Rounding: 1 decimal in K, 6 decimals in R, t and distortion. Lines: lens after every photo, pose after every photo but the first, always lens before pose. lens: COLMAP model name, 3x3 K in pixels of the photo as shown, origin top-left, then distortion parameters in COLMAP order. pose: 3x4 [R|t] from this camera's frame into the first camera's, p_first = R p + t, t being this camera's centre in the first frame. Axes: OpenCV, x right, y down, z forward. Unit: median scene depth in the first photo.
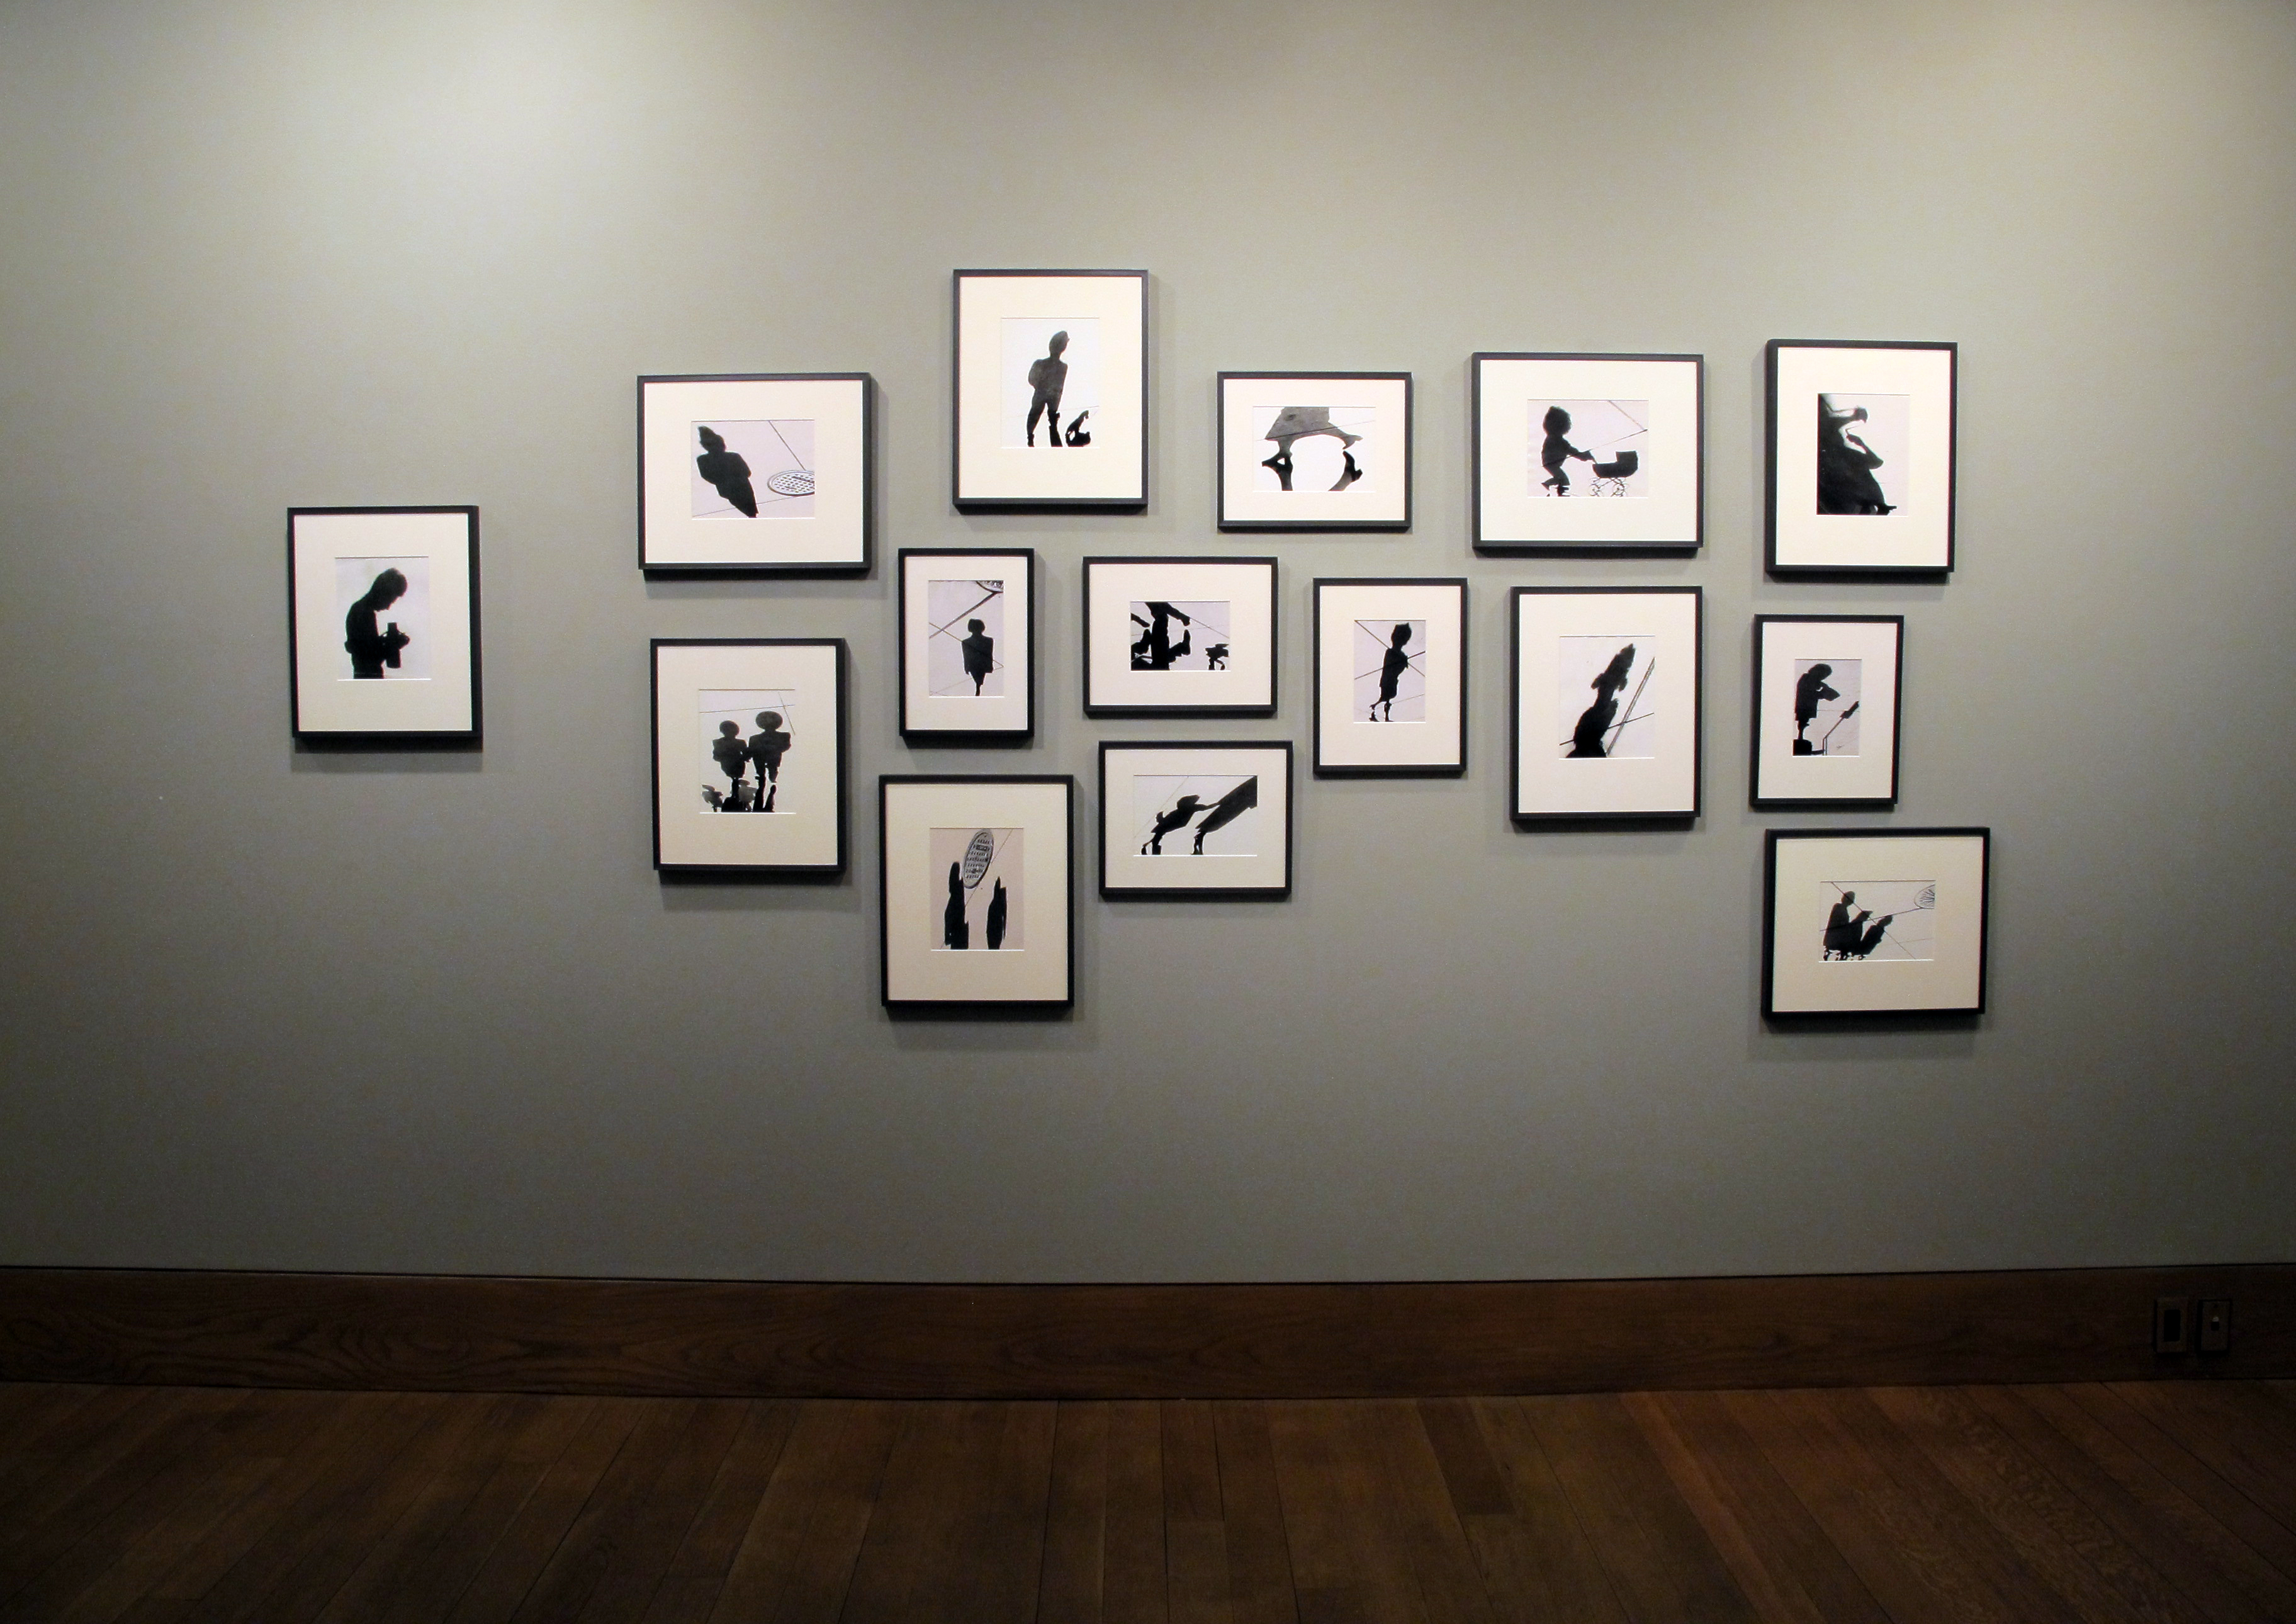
lens RADIAL K [[1894.1, 0, 1163.4], [0, 1894.1, 740.2], [0, 0, 1]] dist [-0.133397, 0.070105]
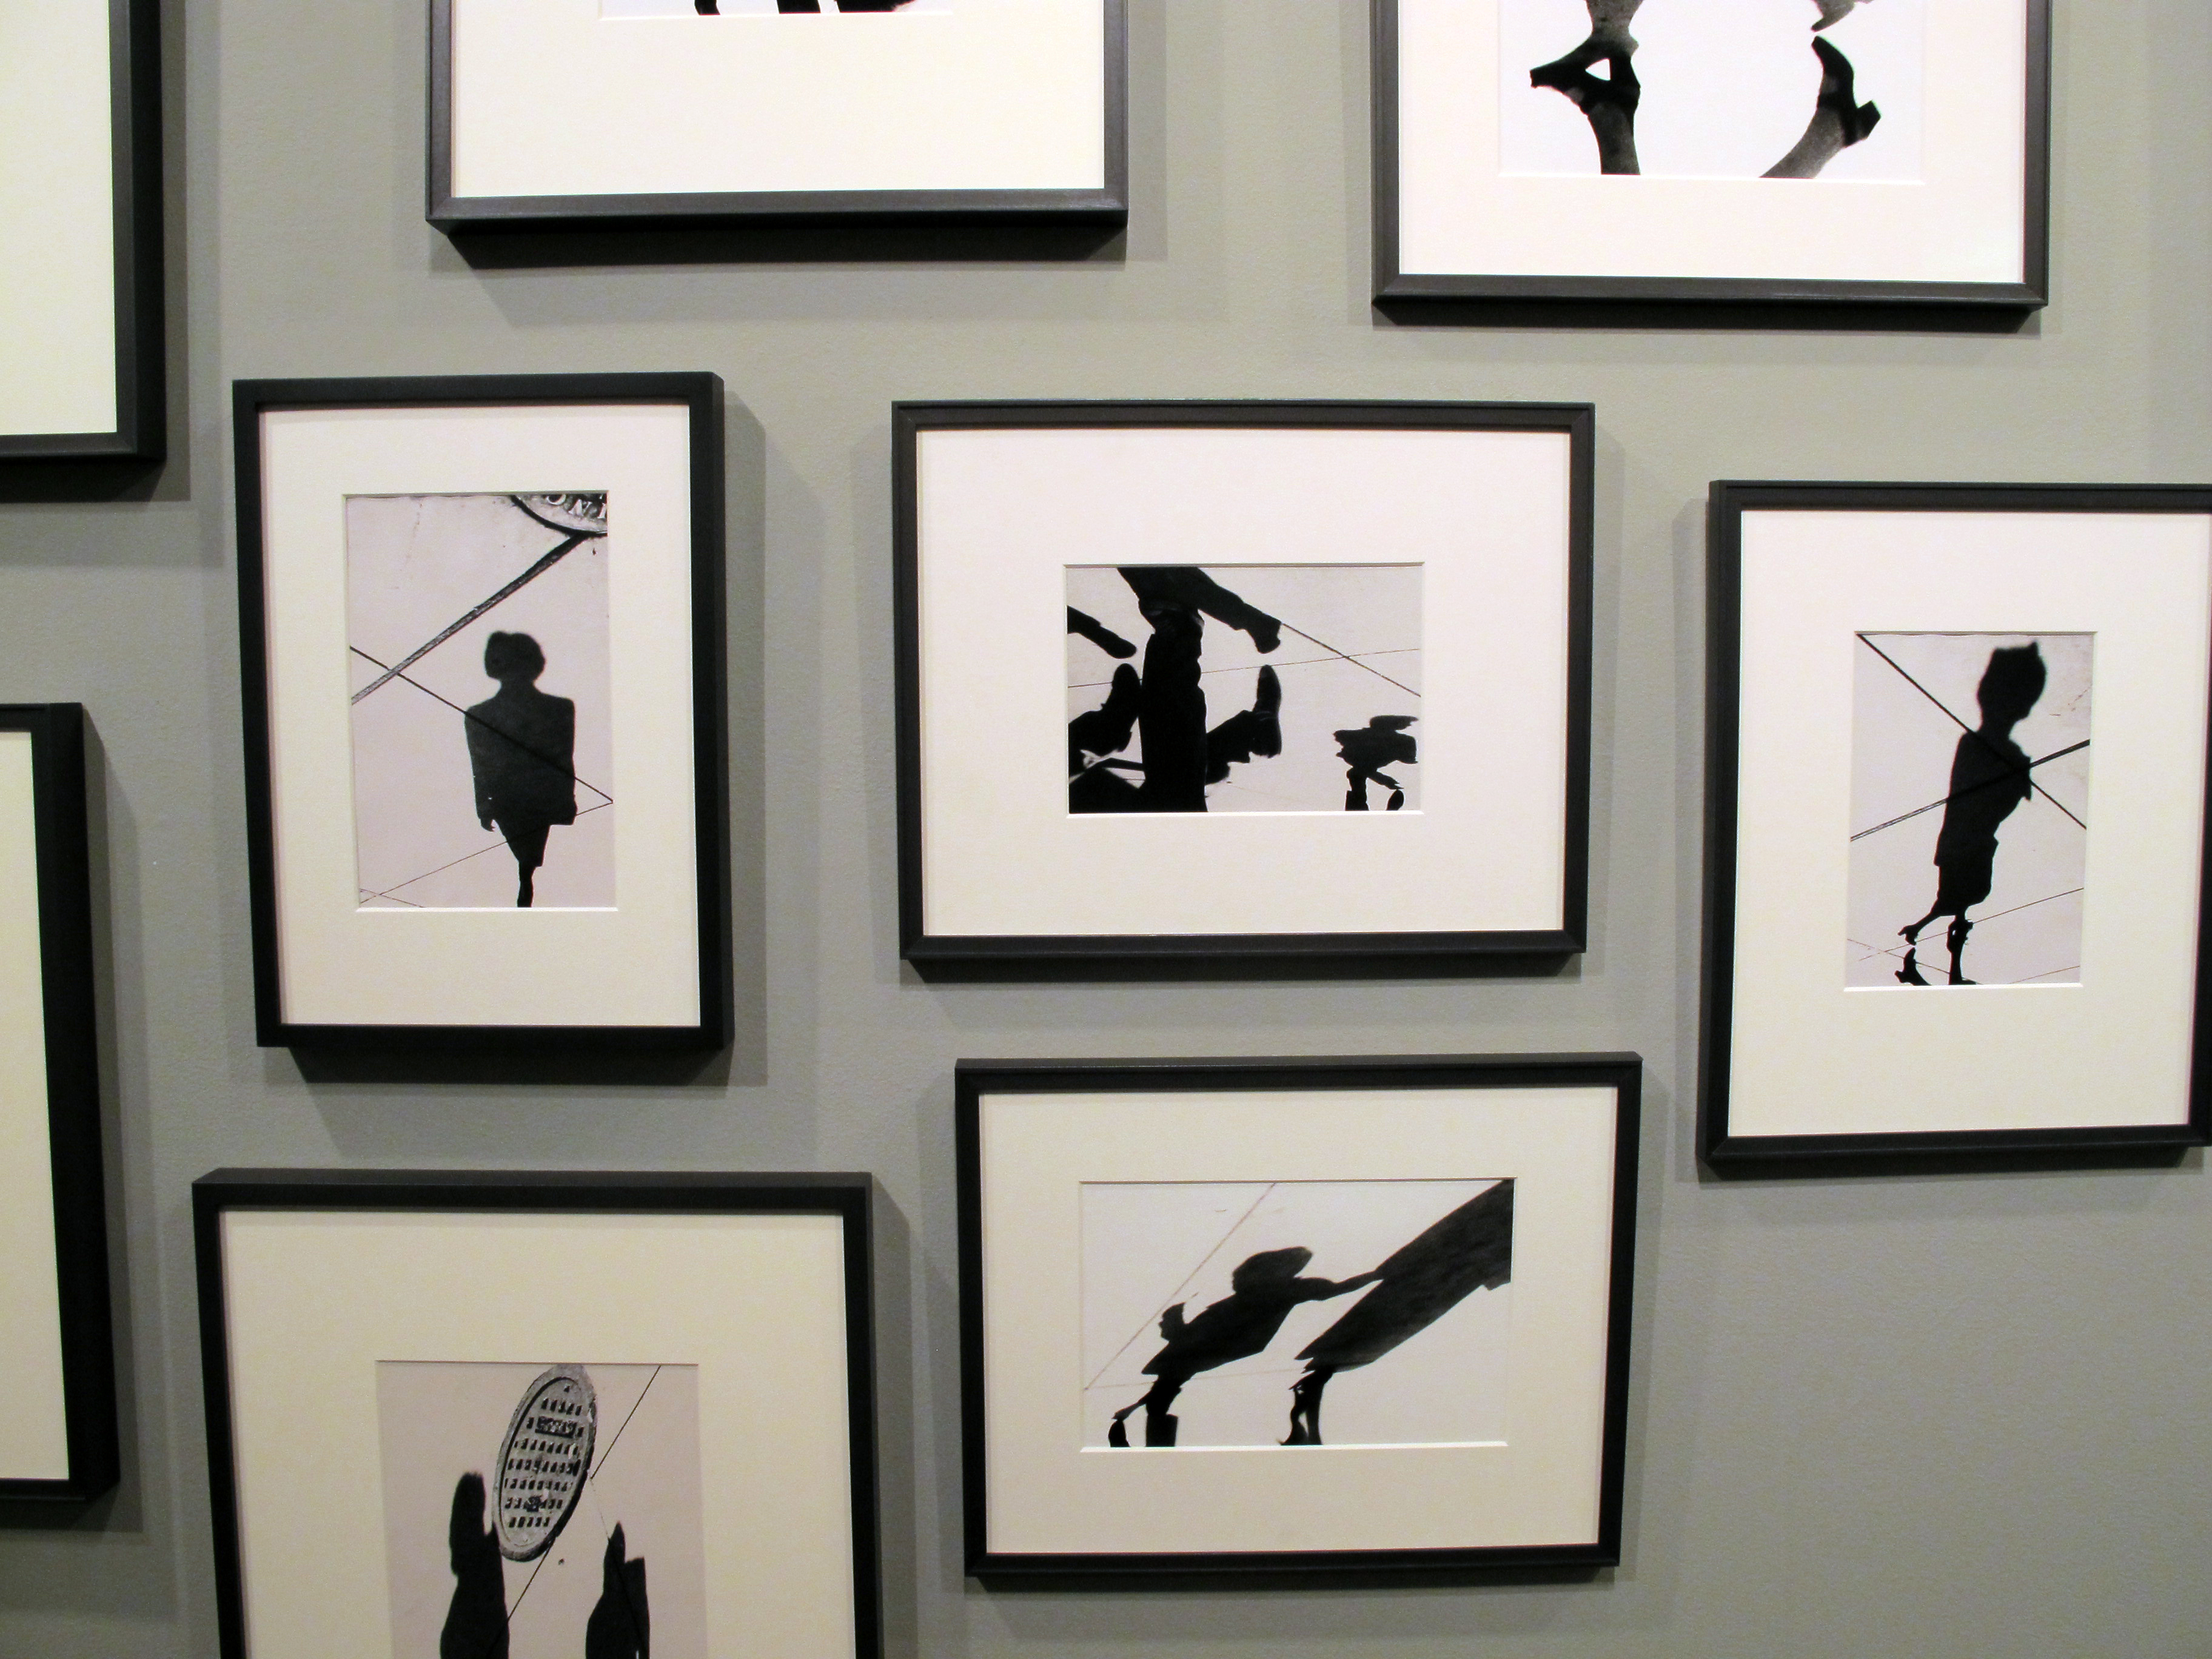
lens RADIAL K [[1862.4, 0, 1115.3], [0, 1862.4, 823.9], [0, 0, 1]] dist [-0.150428, 0.116138]
pose [[0.999980, -0.004278, -0.004708, -0.008968], [0.004332, 0.999925, 0.011452, -0.038269], [0.004659, -0.011472, 0.999923, 0.725748]]
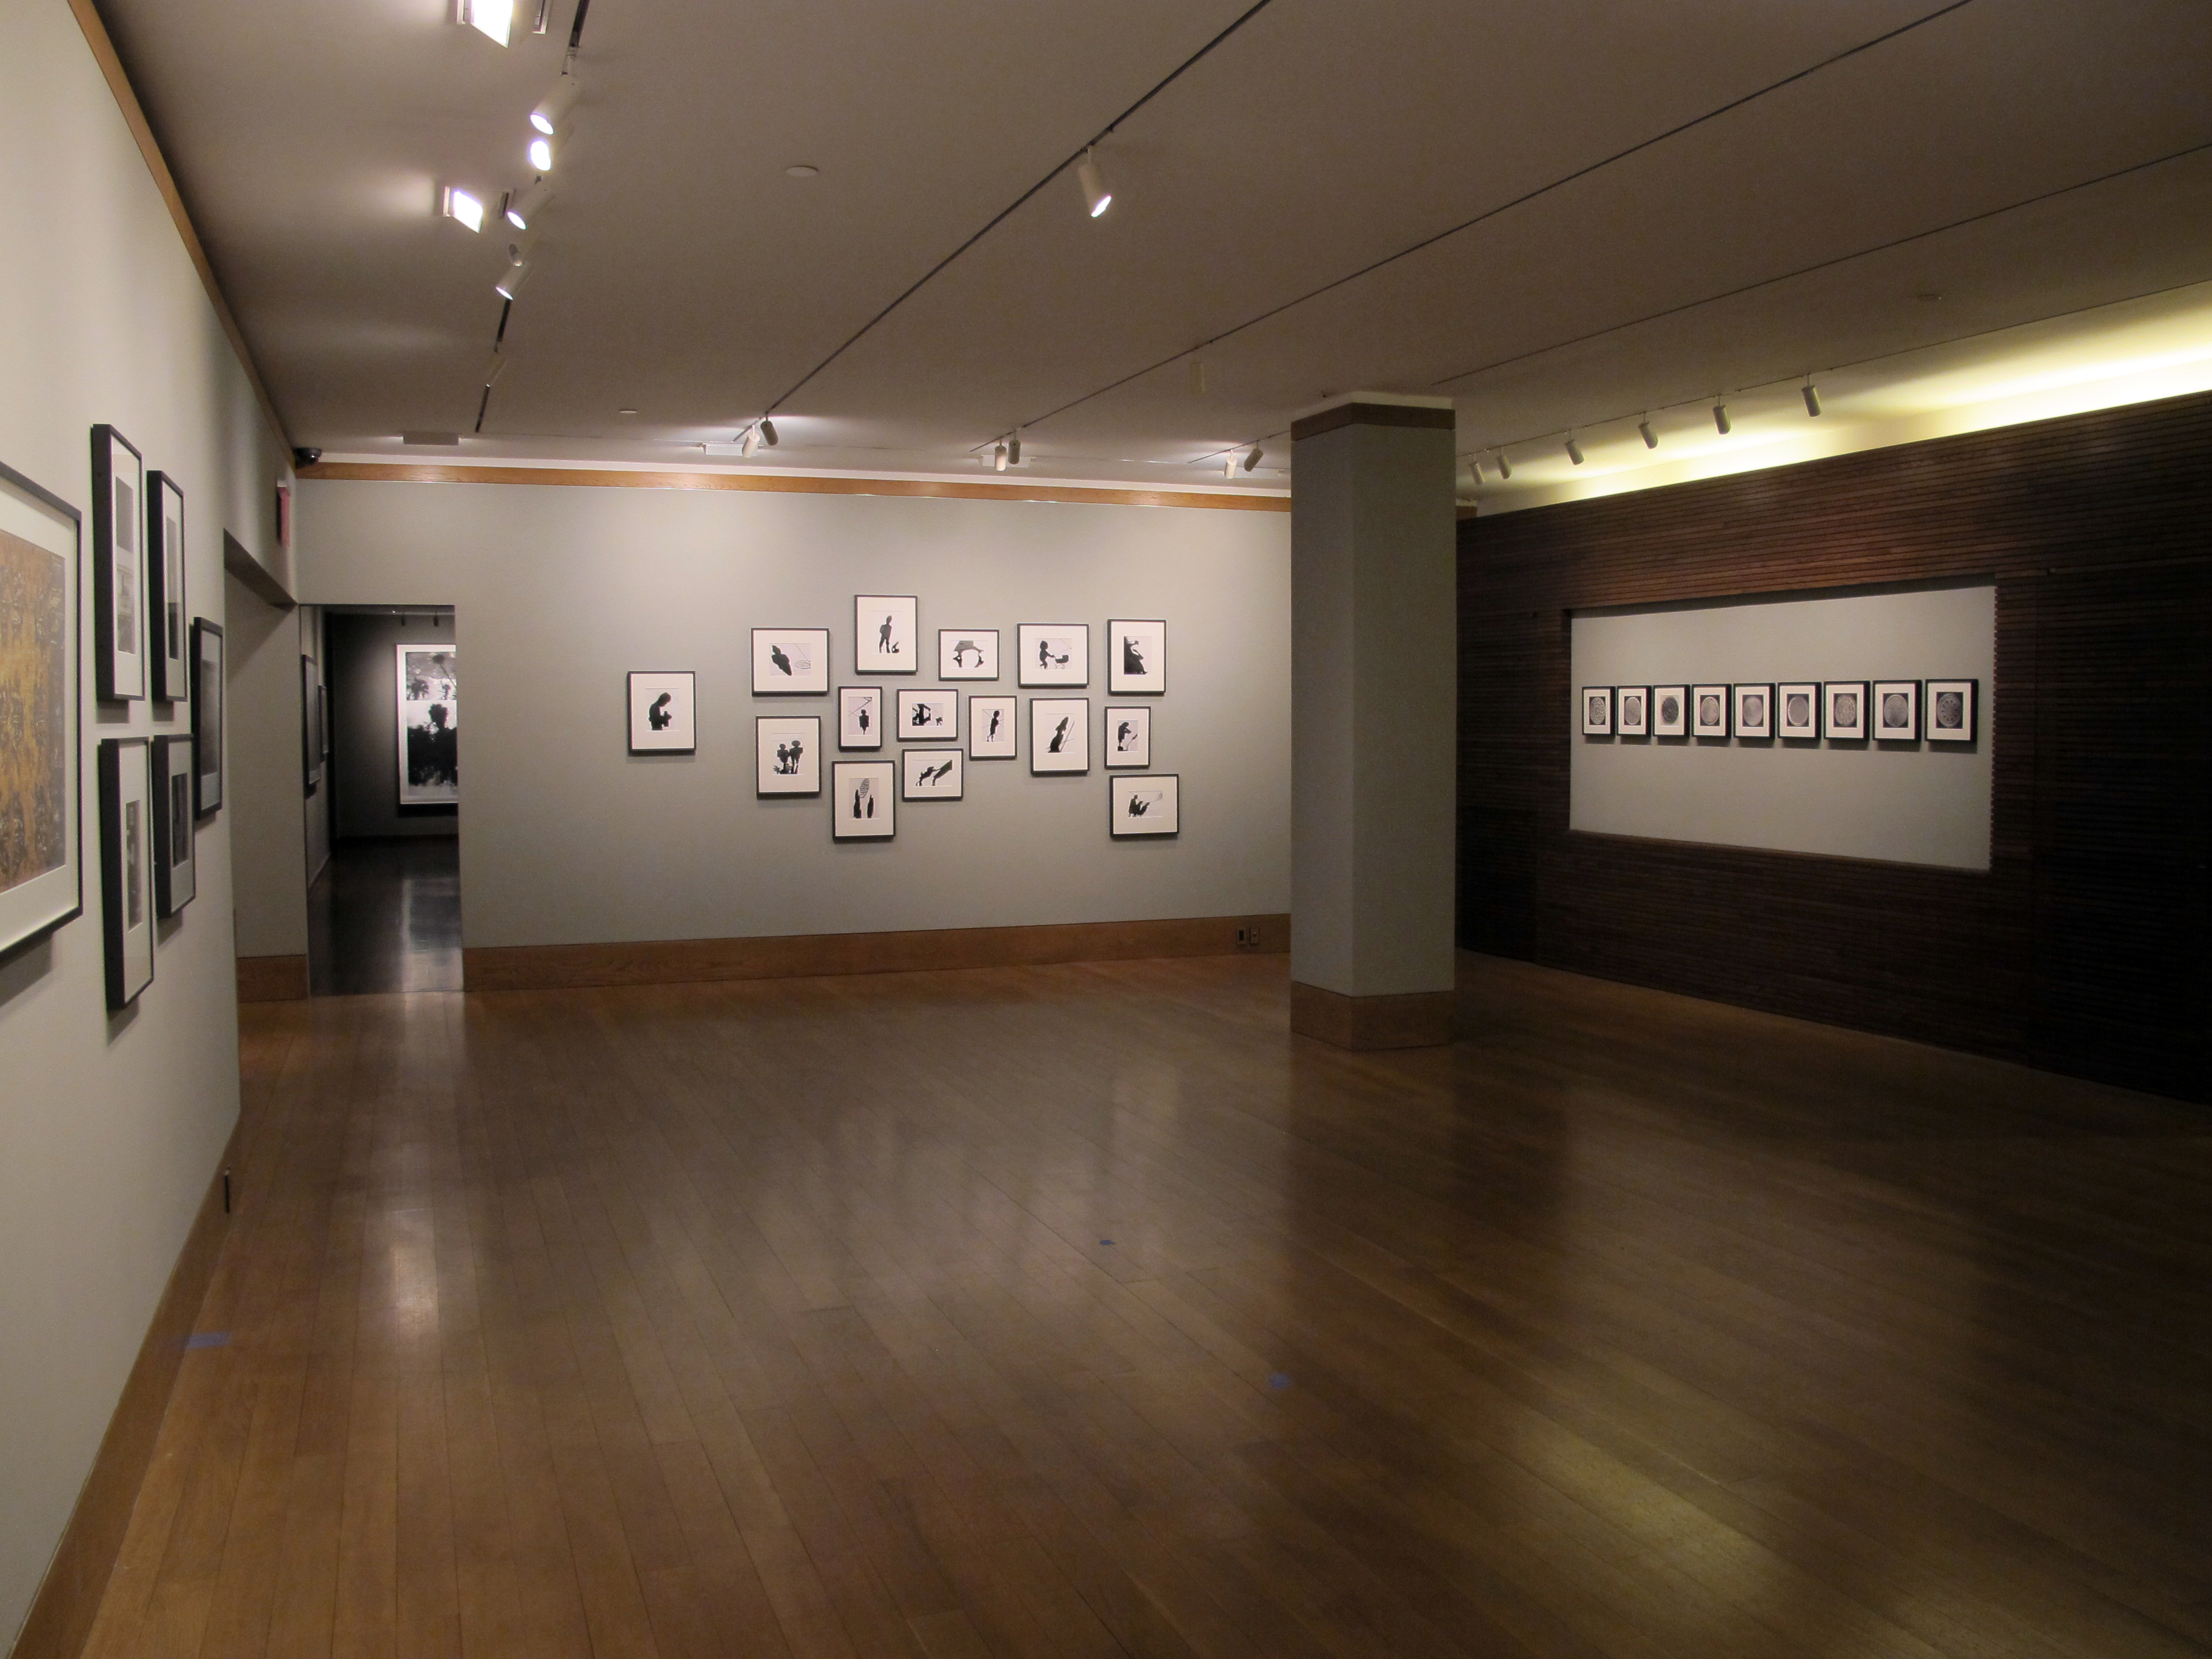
lens RADIAL K [[1862.4, 0, 1119.2], [0, 1862.4, 818.8], [0, 0, 1]] dist [-0.150428, 0.116138]
pose [[0.936622, -0.023176, 0.349573, -0.759703], [0.021035, 0.999730, 0.009921, 0.090940], [-0.349709, -0.001939, 0.936857, -1.940718]]
